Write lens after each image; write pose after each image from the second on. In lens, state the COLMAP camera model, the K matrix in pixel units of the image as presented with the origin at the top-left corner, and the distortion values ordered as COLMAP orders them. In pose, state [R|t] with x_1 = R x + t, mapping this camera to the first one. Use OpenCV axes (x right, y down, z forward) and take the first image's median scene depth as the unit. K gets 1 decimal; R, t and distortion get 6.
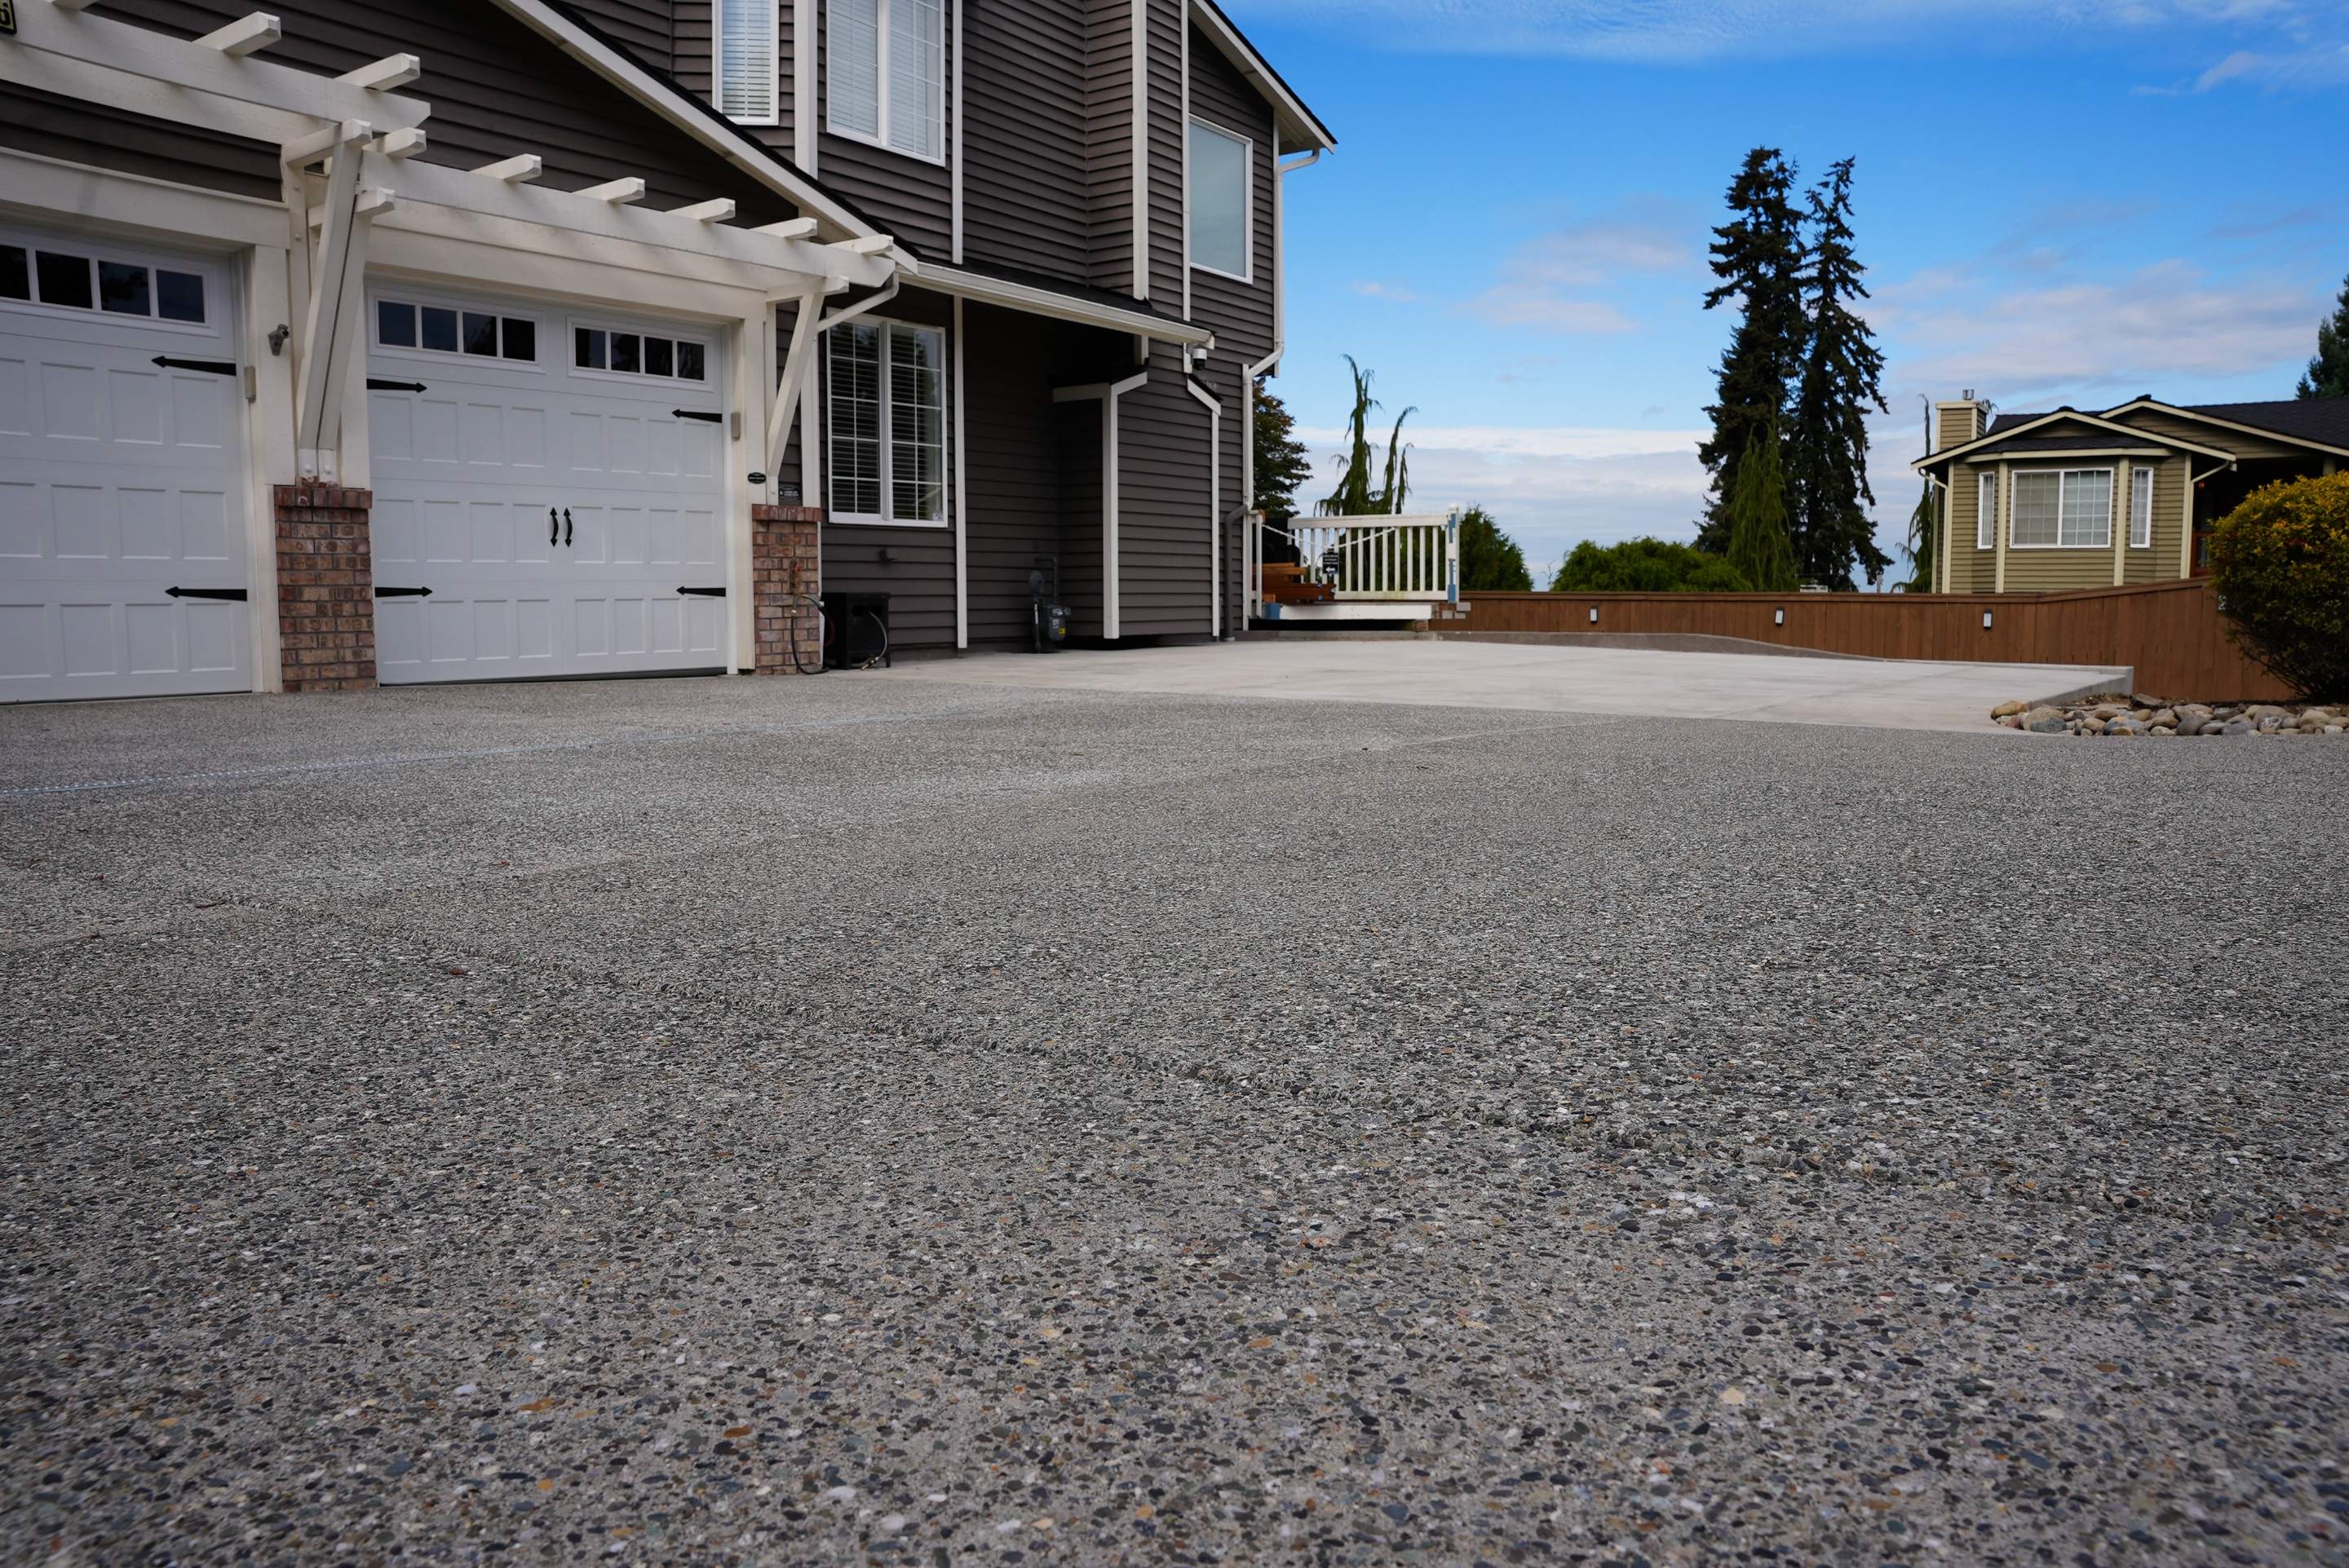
lens RADIAL K [[1620.2, 0, 1178.0], [0, 1620.2, 791.8], [0, 0, 1]] dist [-0.177345, 0.131669]
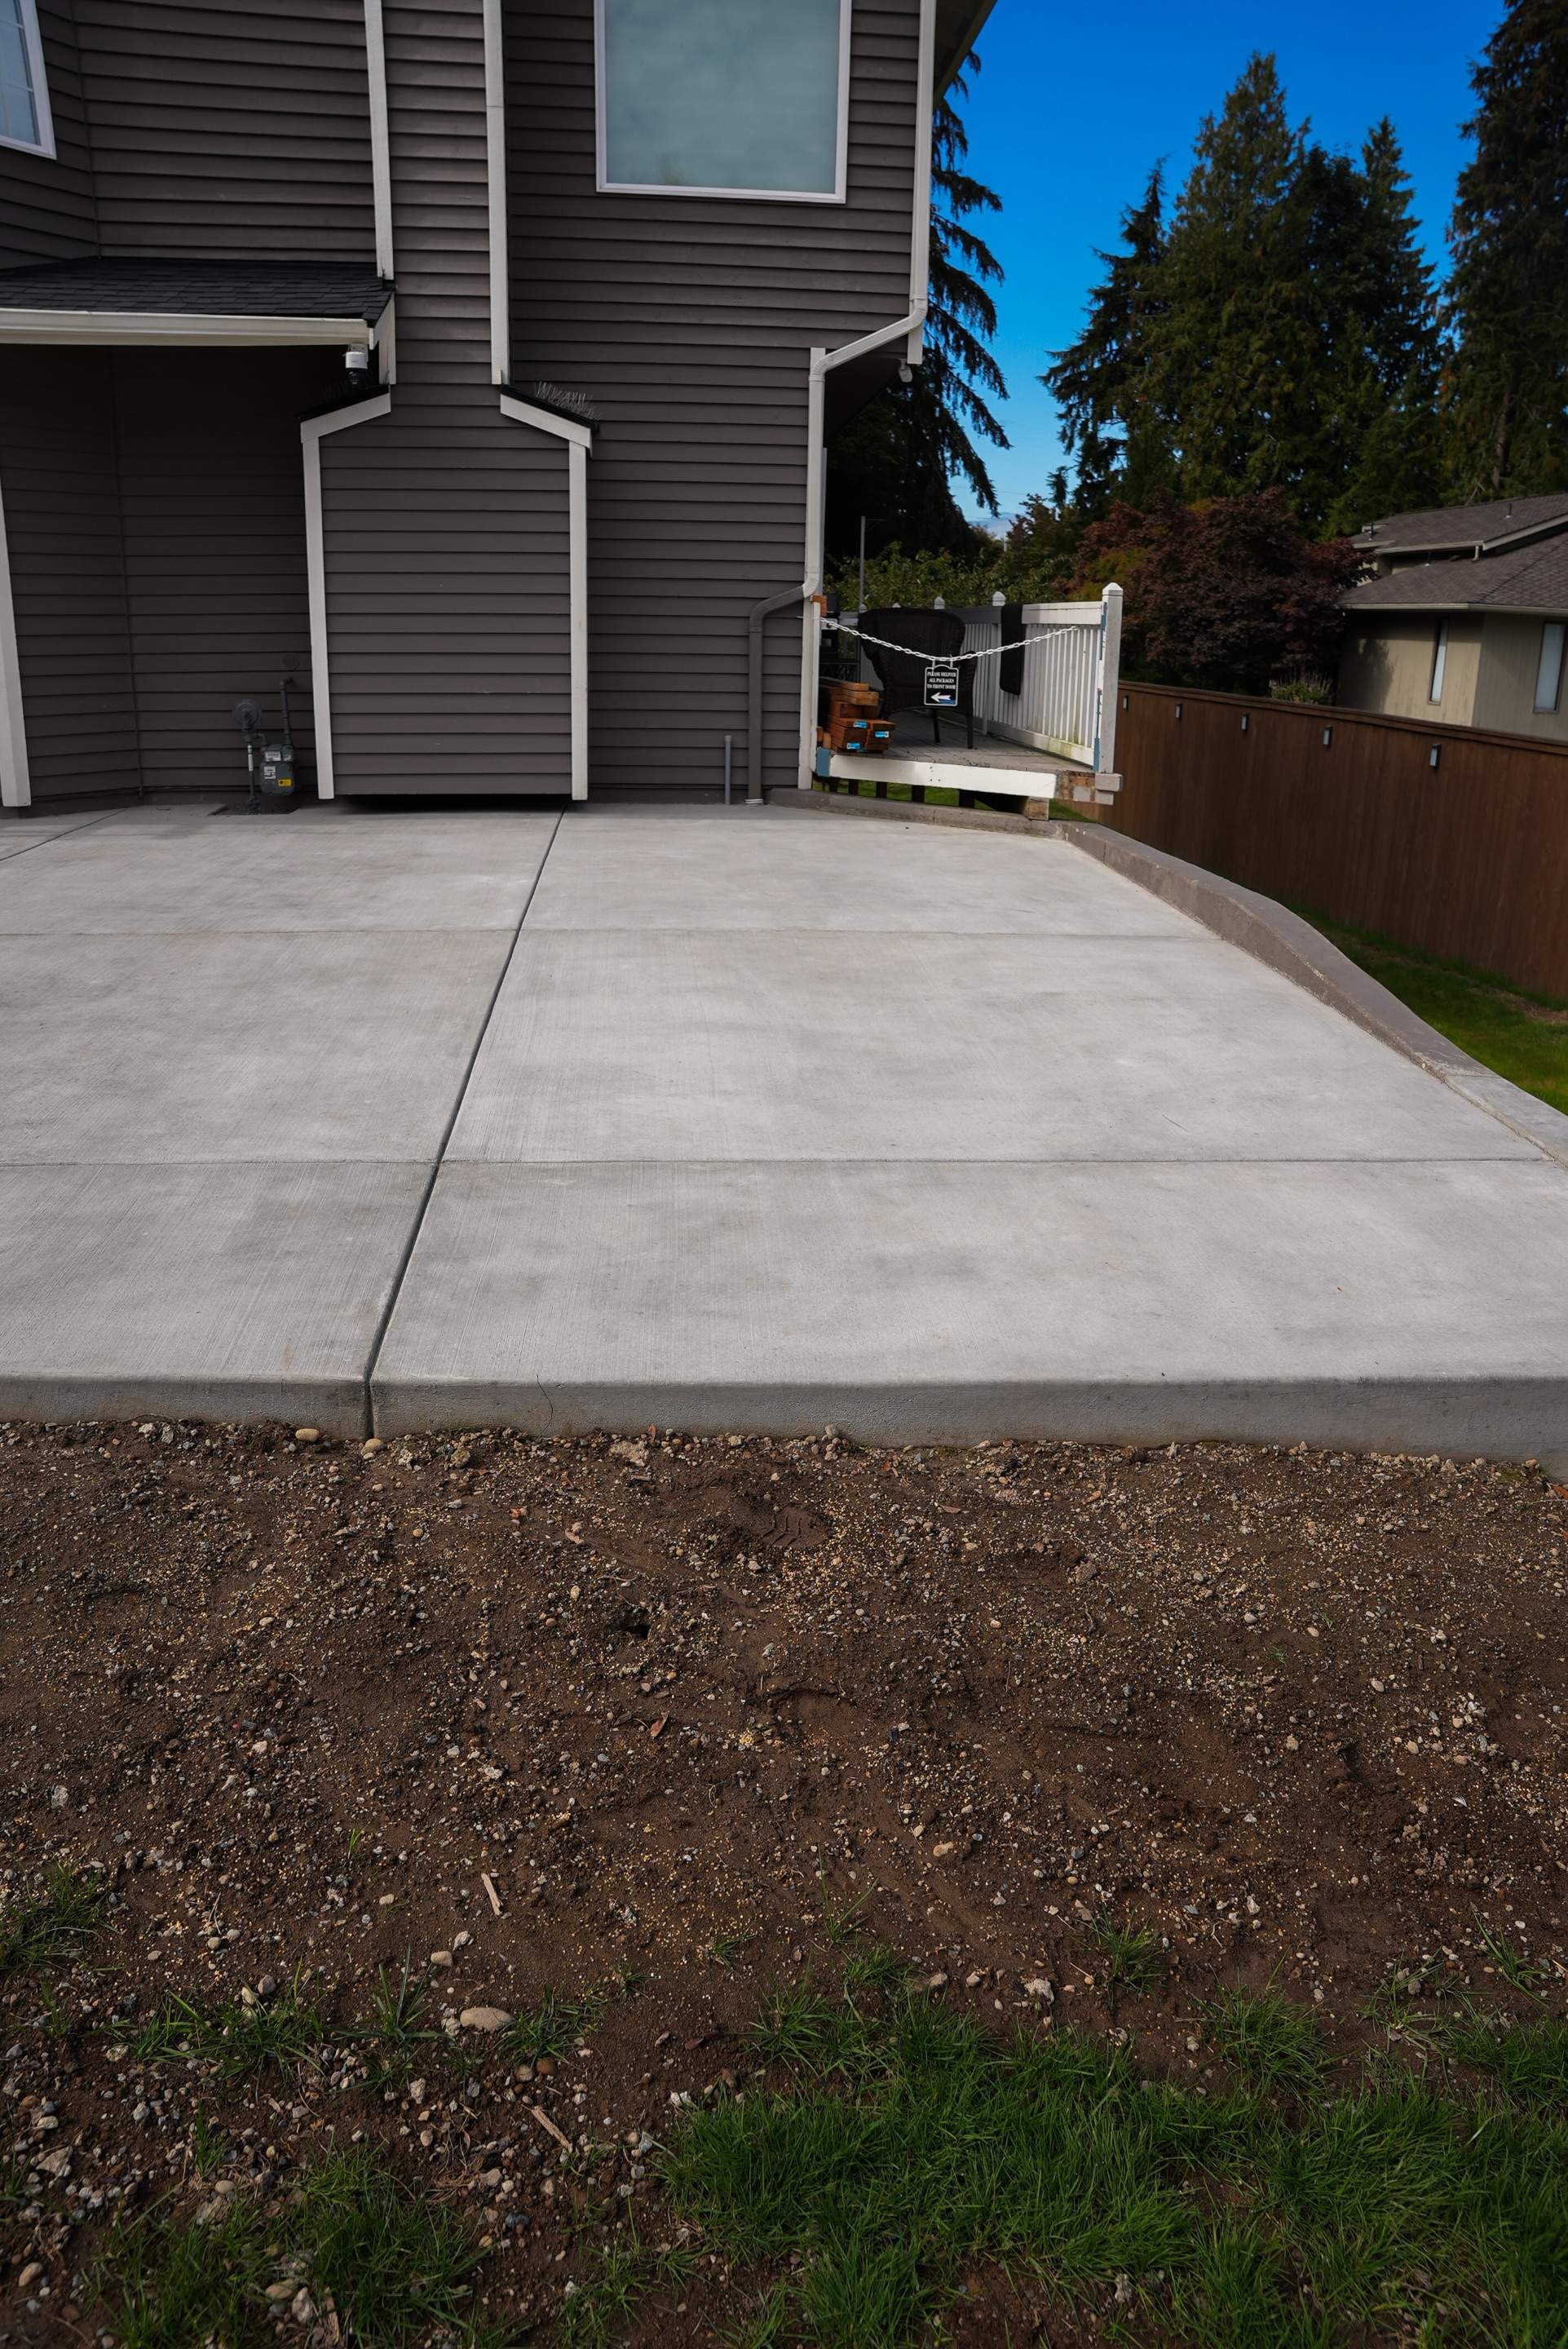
lens RADIAL K [[1620.2, 0, 790.0], [0, 1620.2, 1168.9], [0, 0, 1]] dist [-0.177345, 0.131669]
pose [[0.650785, 0.260831, -0.713054, 0.869497], [-0.114916, 0.962159, 0.247072, -0.184323], [0.750516, -0.078849, 0.656132, 0.945849]]
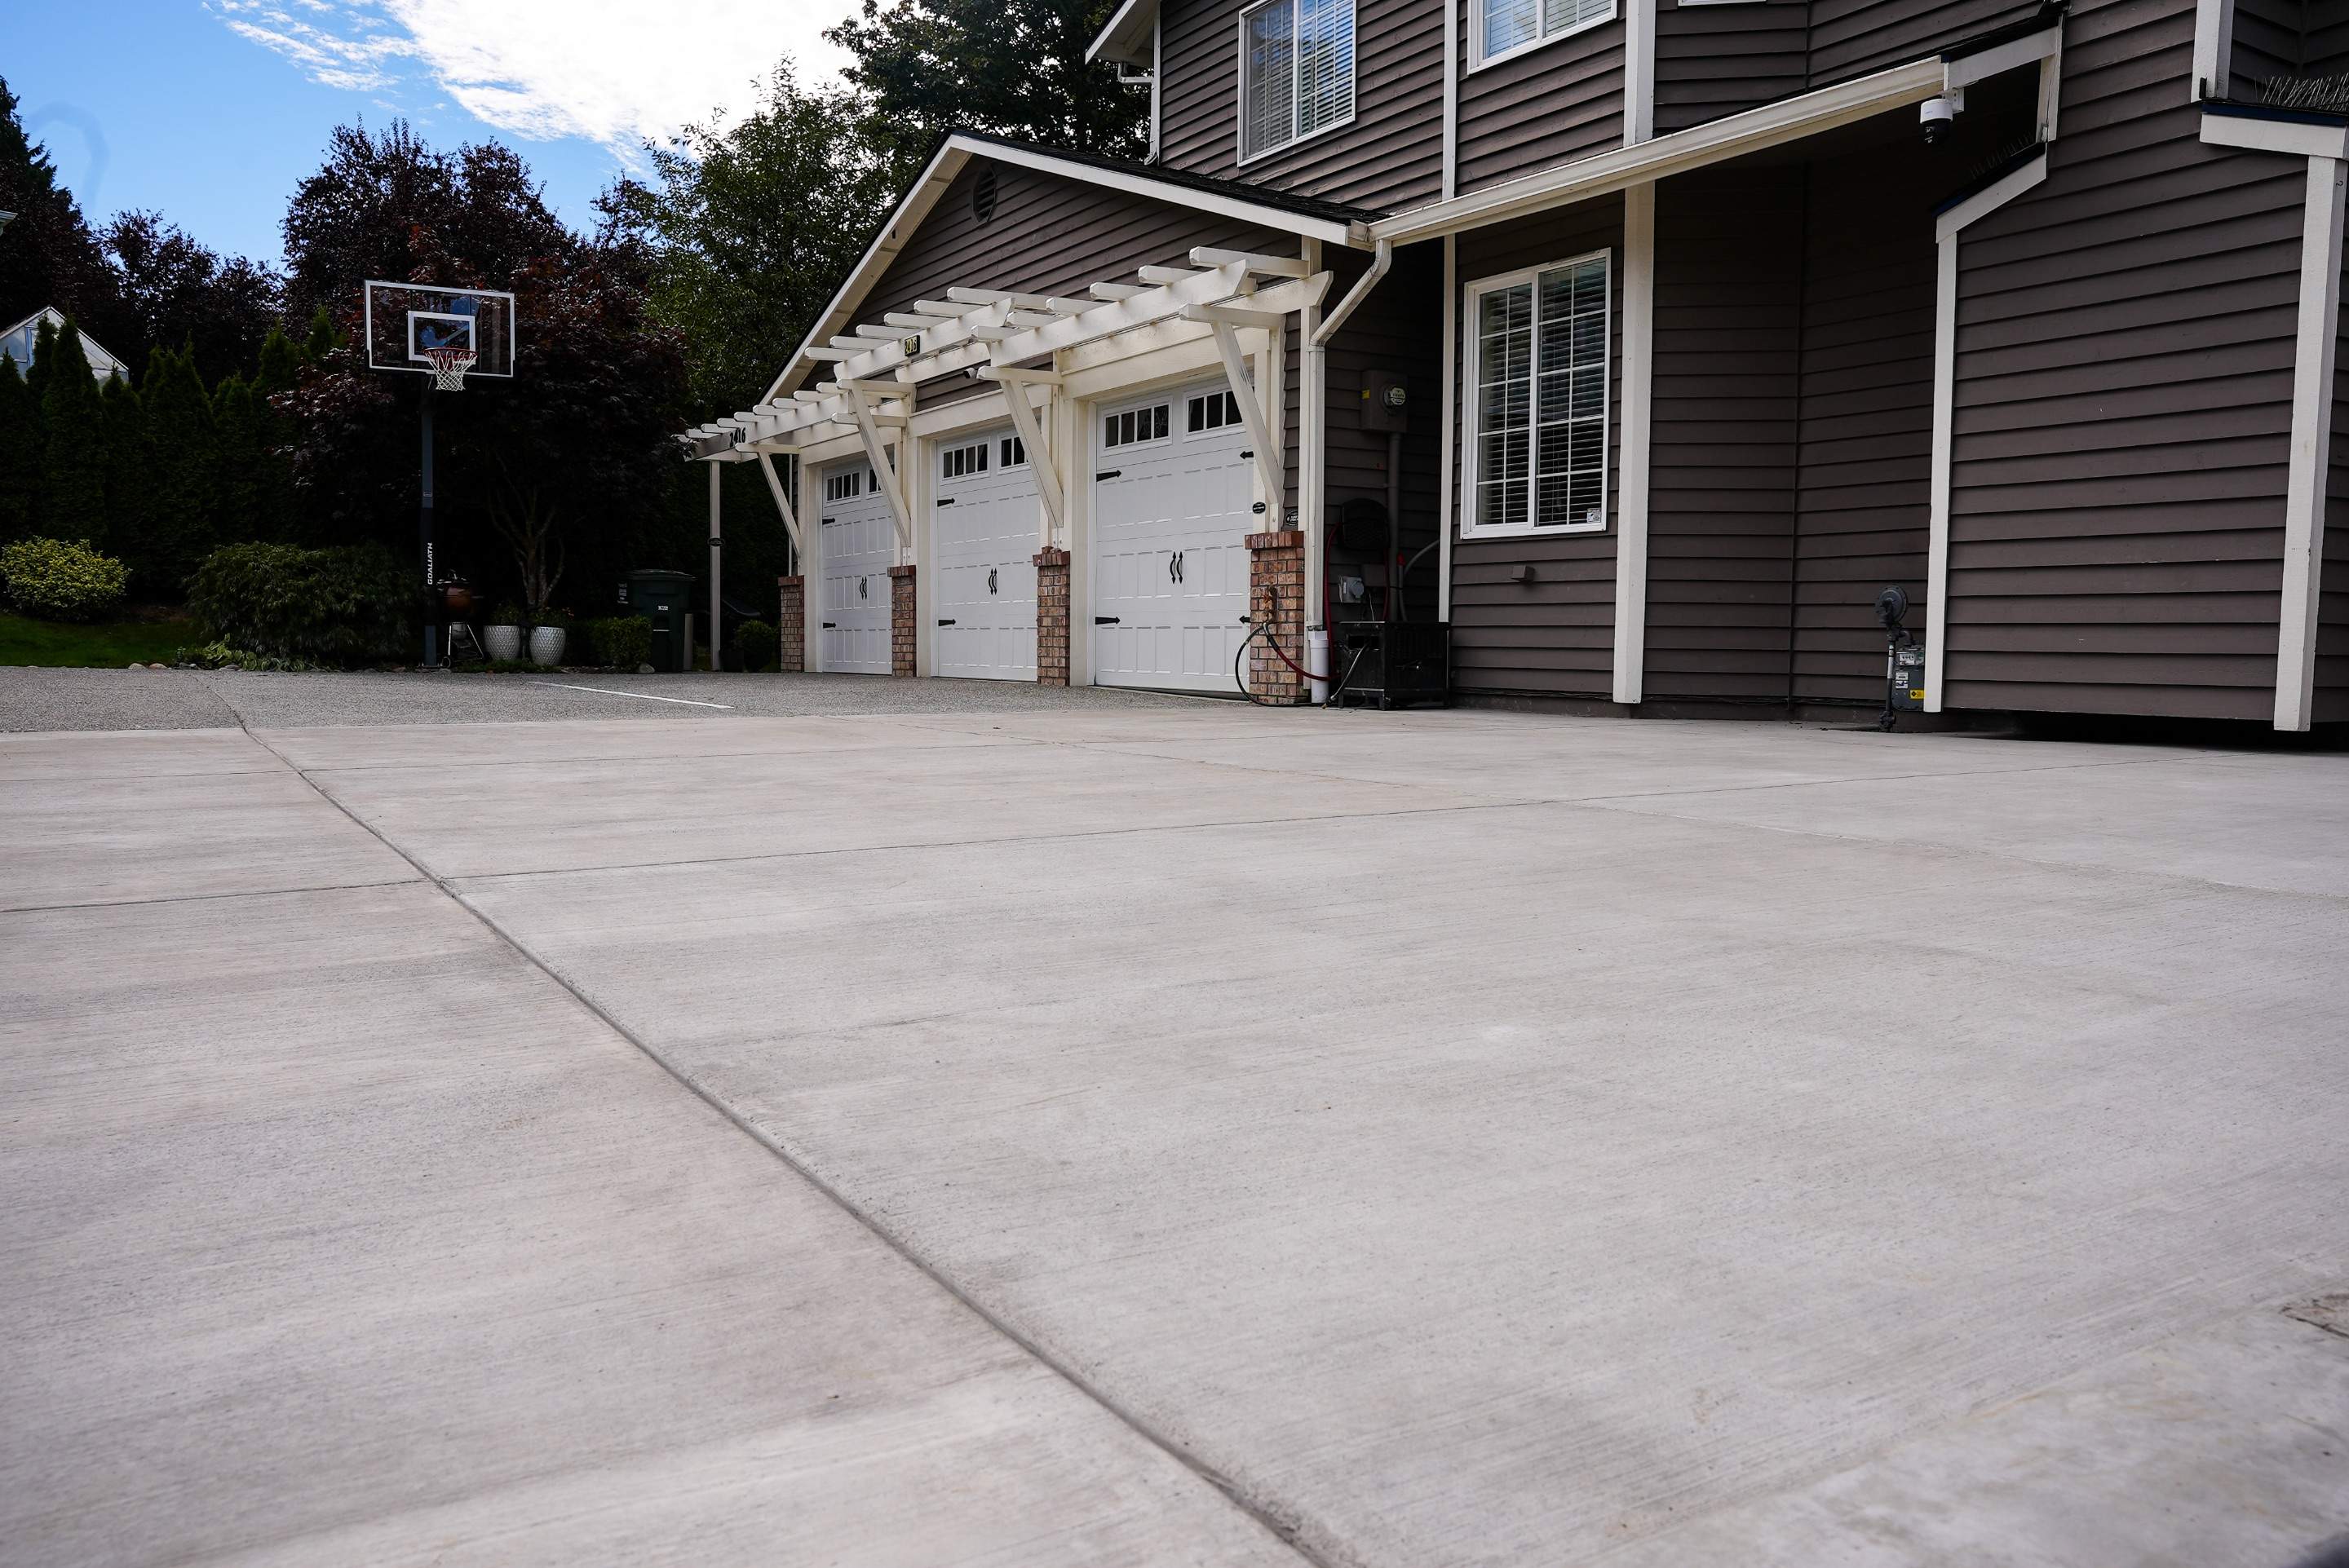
lens RADIAL K [[1798.7, 0, 1177.1], [0, 1798.7, 784.2], [0, 0, 1]] dist [-0.162770, 0.168336]
pose [[-0.401797, 0.067624, -0.913228, 0.783455], [-0.119750, 0.984826, 0.125613, -0.157012], [0.907865, 0.159830, -0.387602, 1.383740]]
